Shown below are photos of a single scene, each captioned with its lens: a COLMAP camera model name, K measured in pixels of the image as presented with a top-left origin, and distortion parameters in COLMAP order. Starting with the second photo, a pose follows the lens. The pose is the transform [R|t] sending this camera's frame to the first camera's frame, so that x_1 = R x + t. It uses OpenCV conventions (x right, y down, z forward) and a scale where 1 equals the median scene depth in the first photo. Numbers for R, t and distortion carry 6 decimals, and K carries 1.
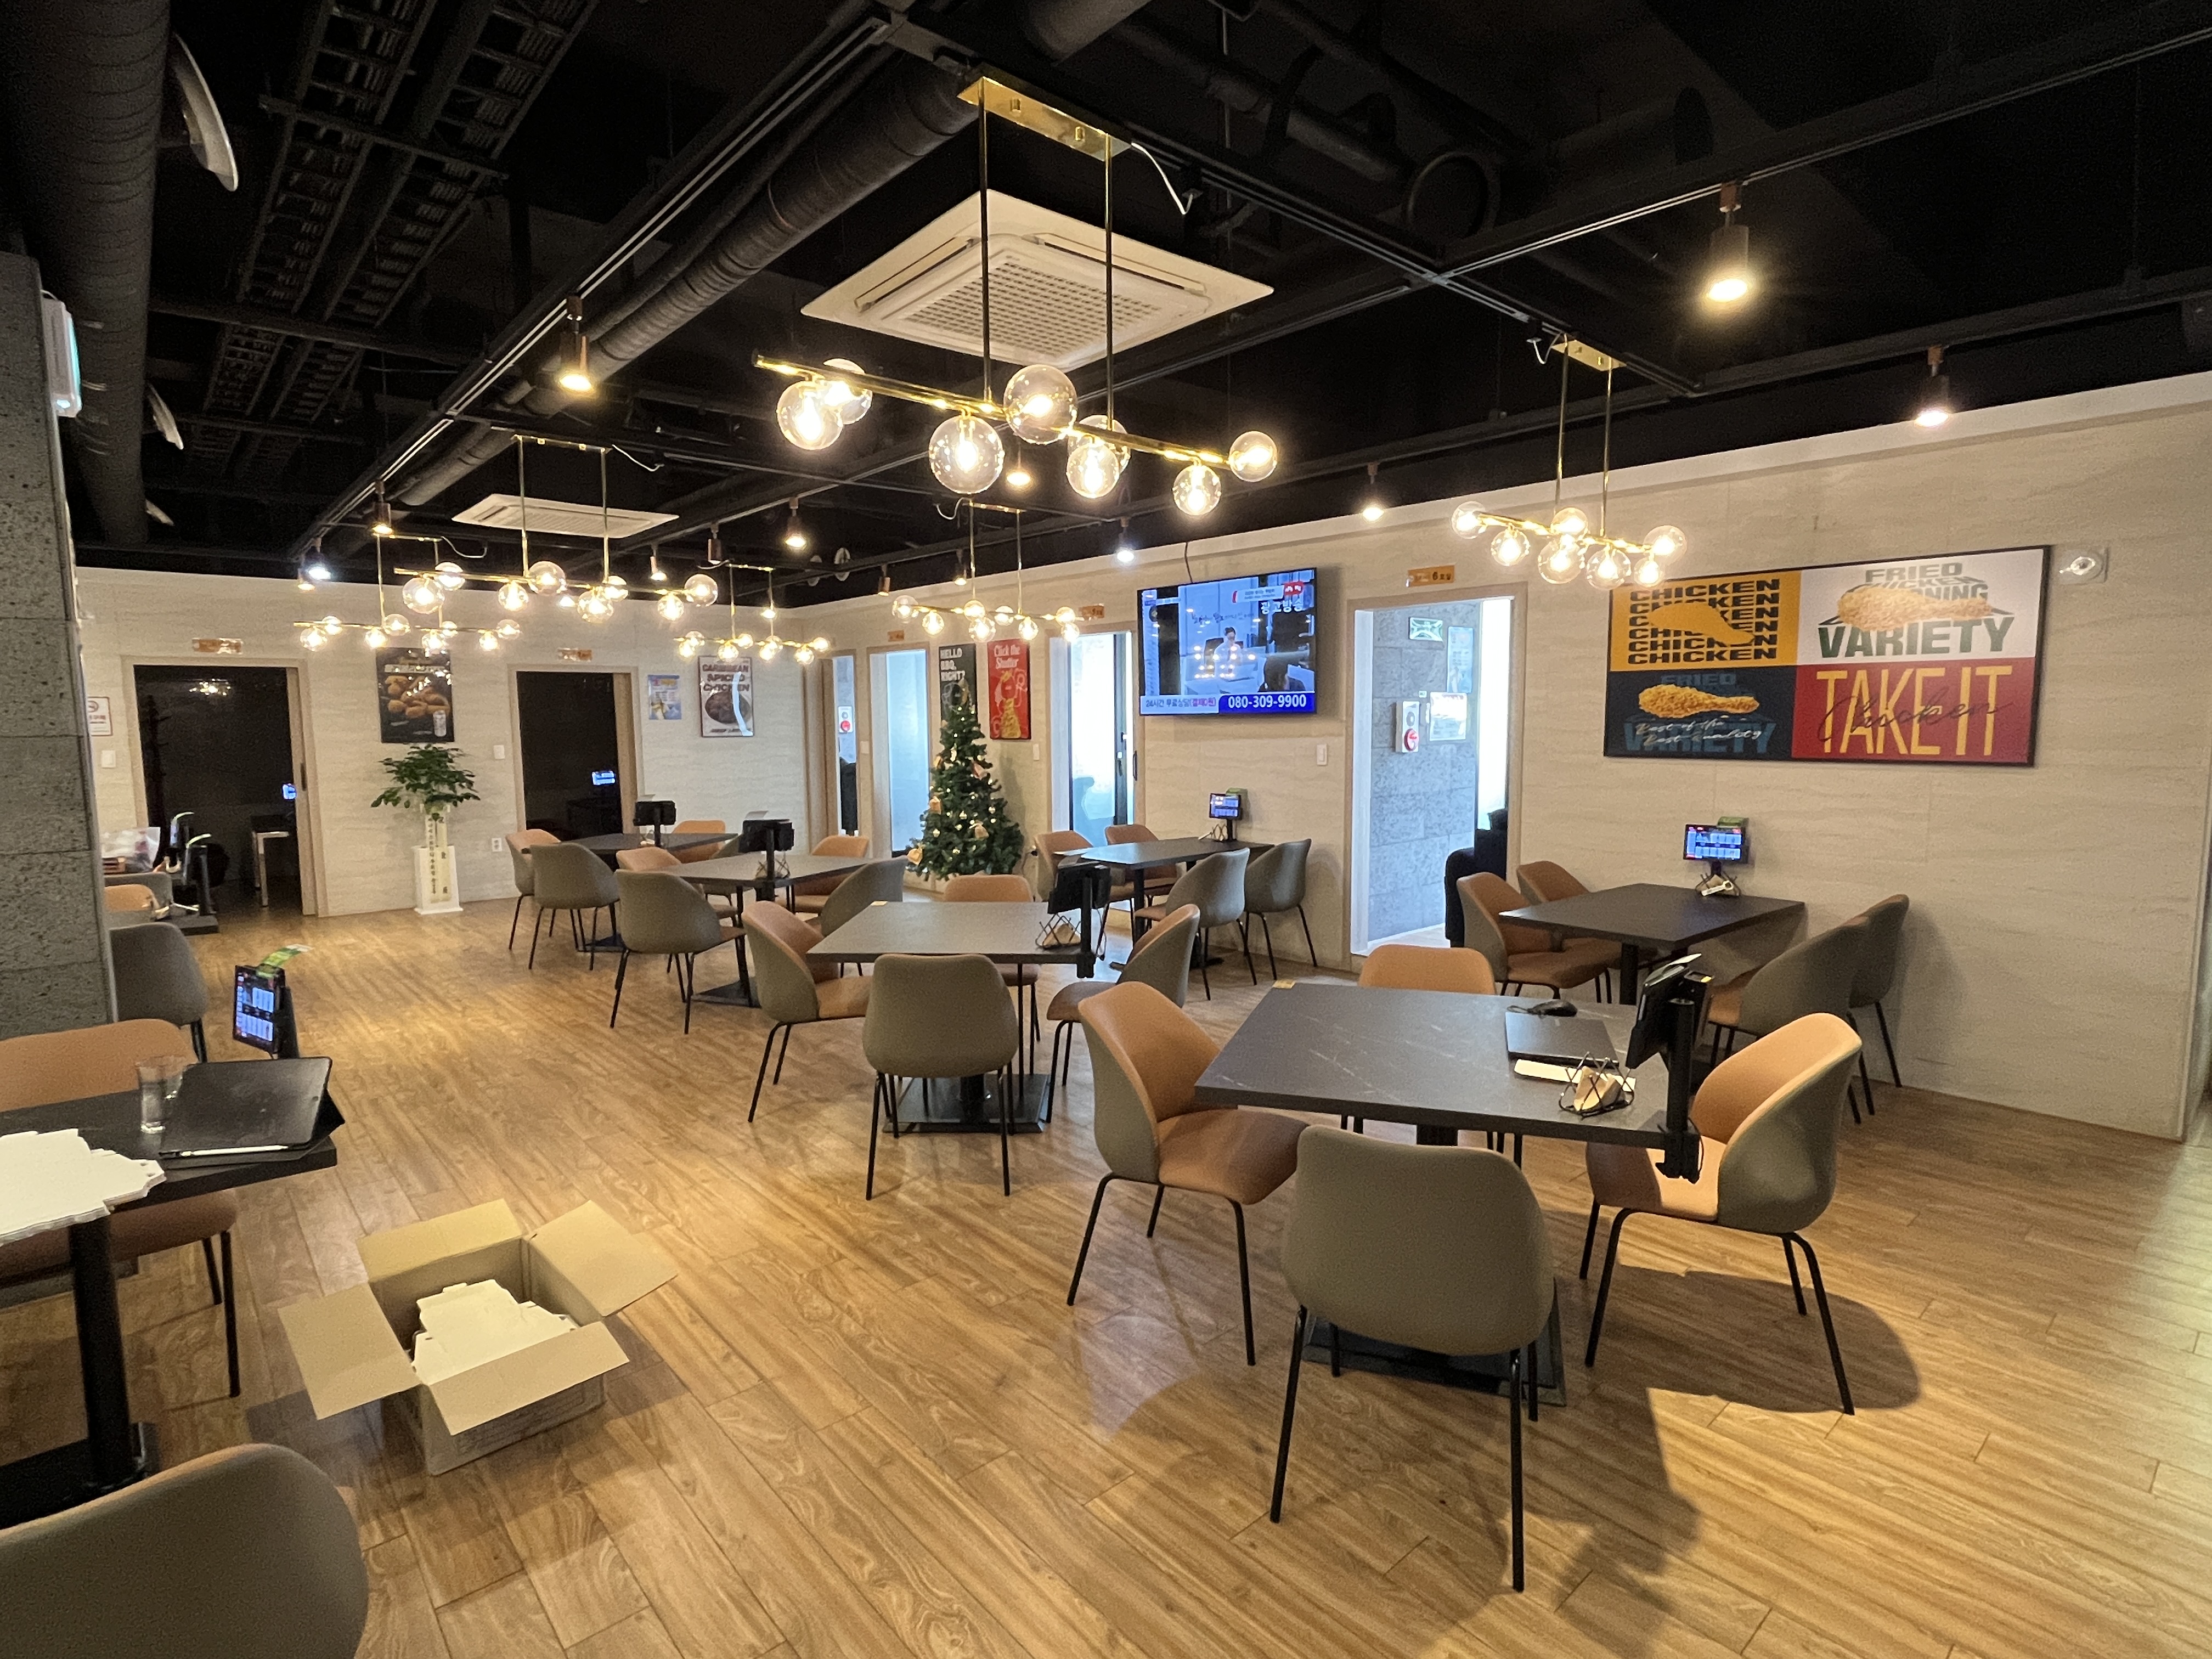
lens RADIAL K [[1104.4, 0, 1106.0], [0, 1104.4, 829.5], [0, 0, 1]] dist [0.001152, 0.000088]
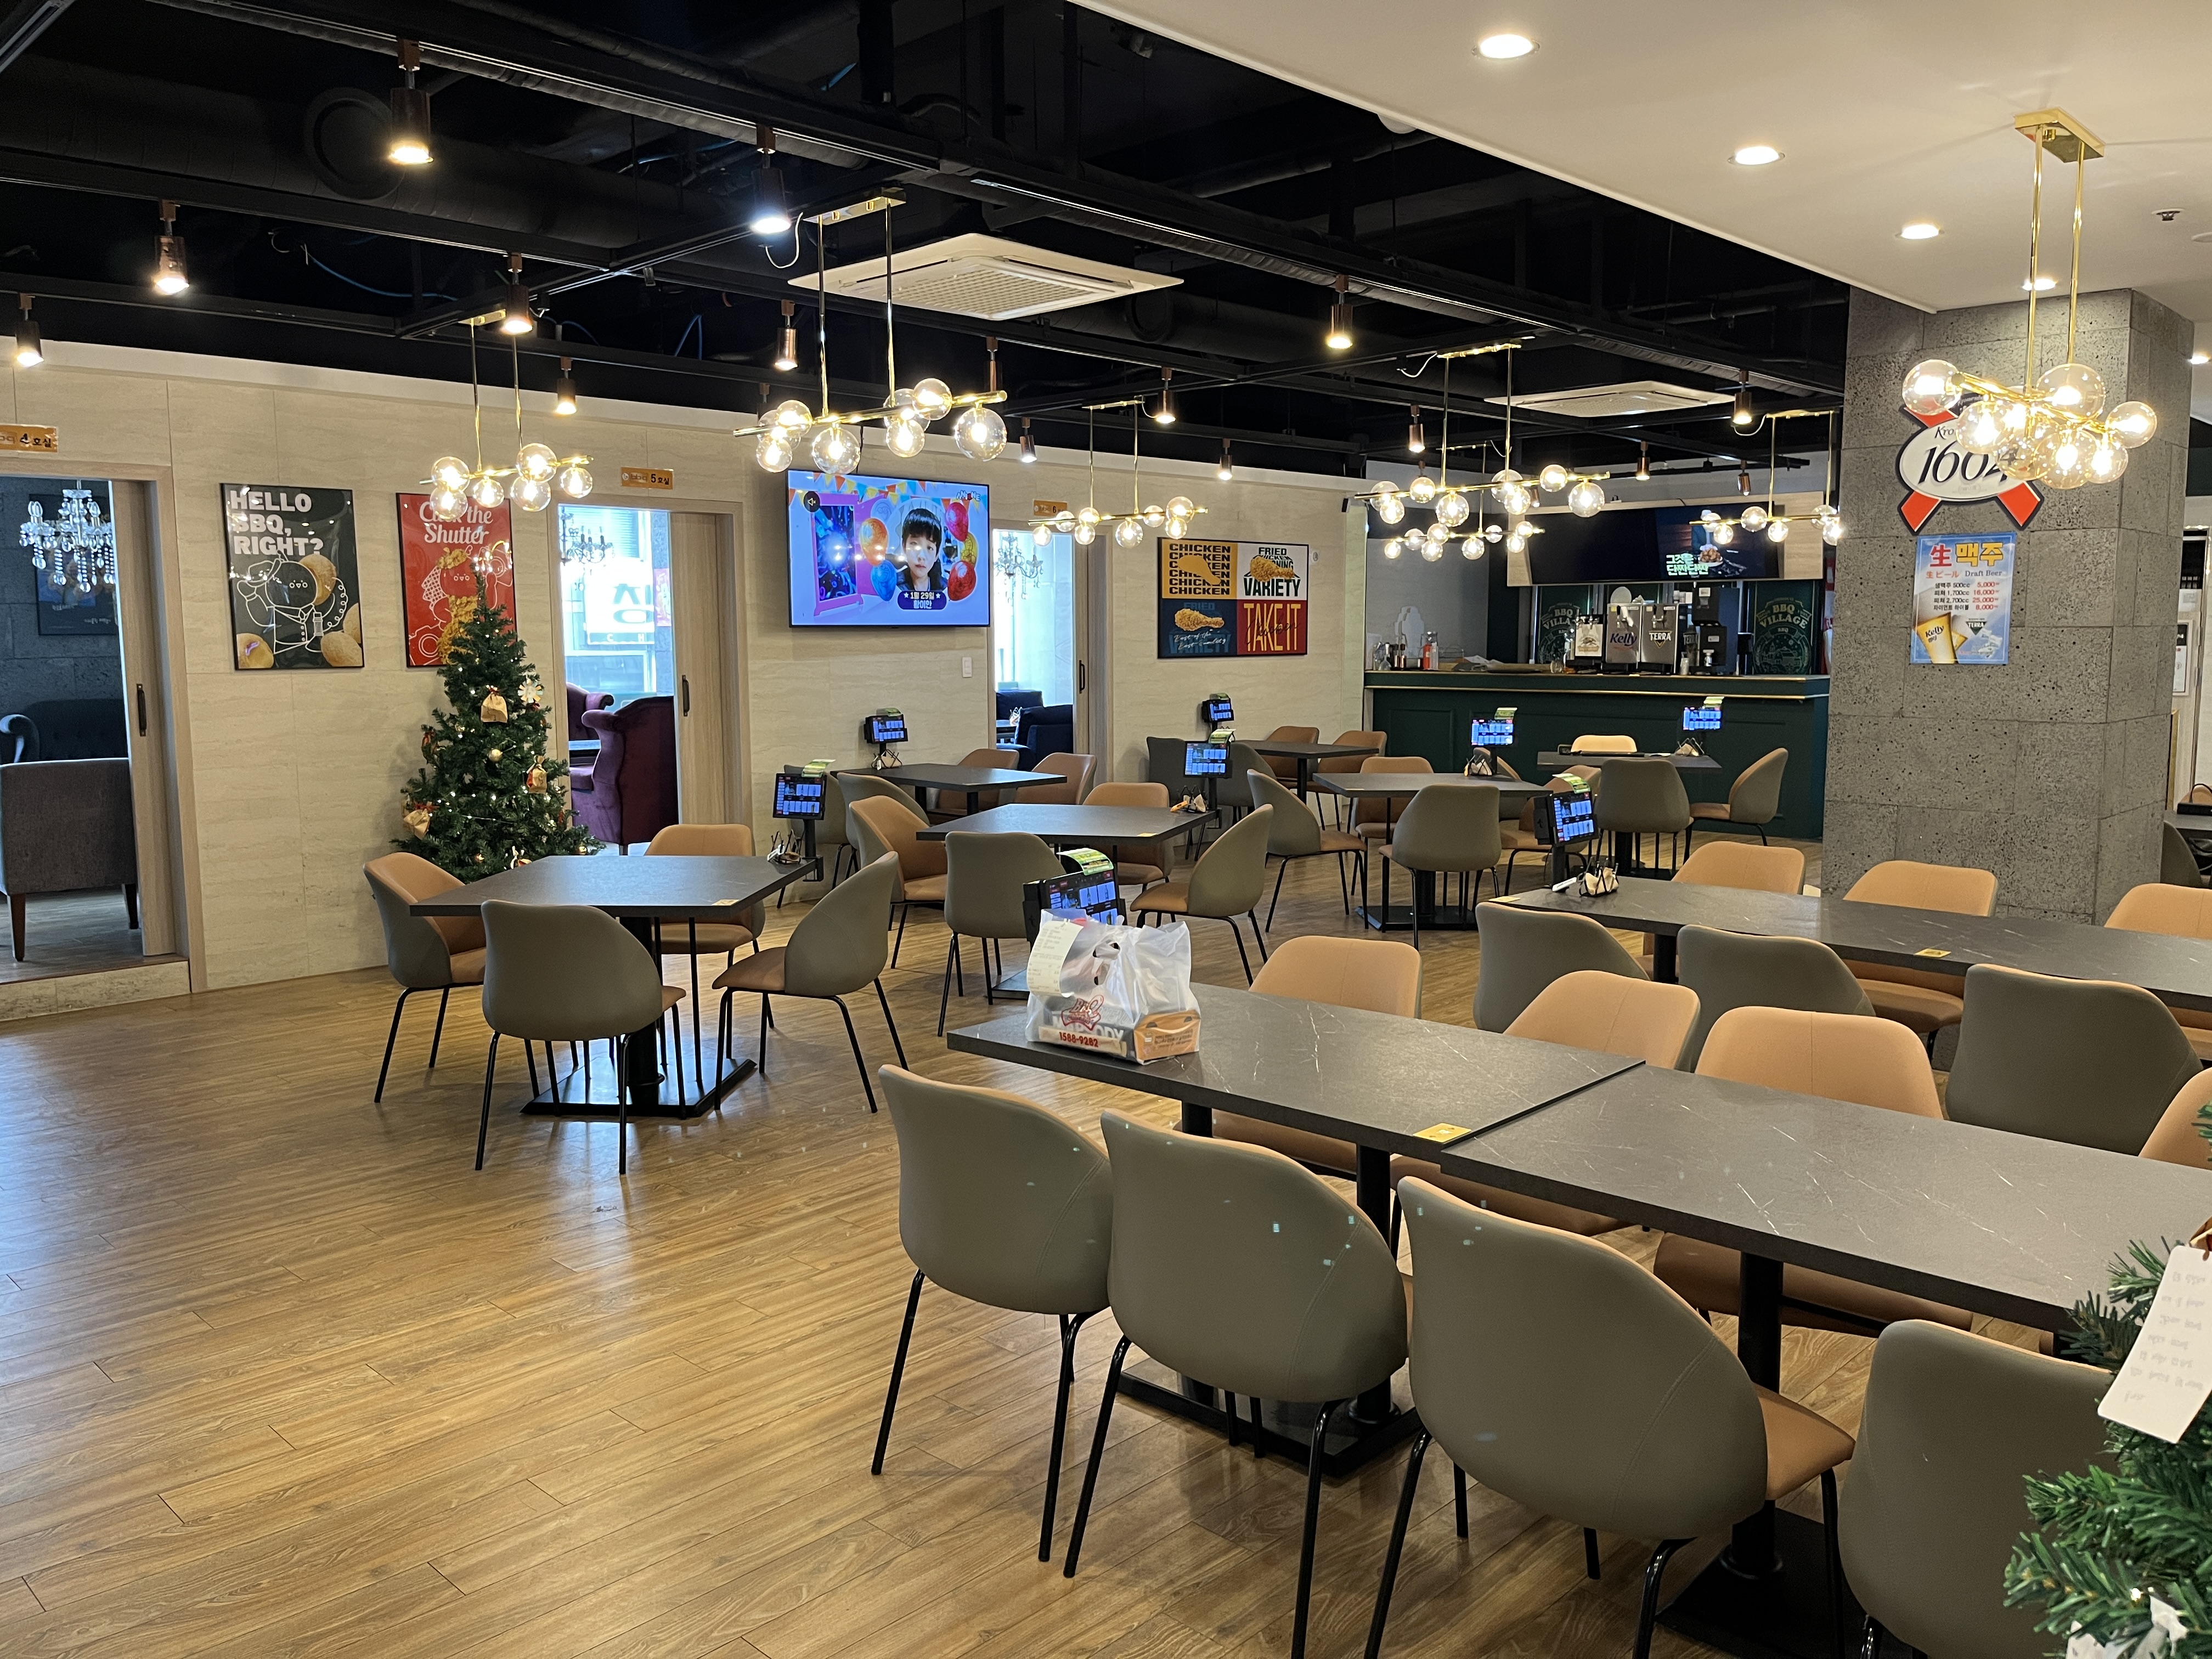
lens RADIAL K [[1657.1, 0, 1106.0], [0, 1657.1, 829.5], [0, 0, 1]] dist [-0.000665, -0.000704]
pose [[-0.065040, -0.098148, 0.993044, -1.725166], [0.117094, 0.987526, 0.105272, -0.084536], [-0.990989, 0.123126, -0.052736, 1.257275]]
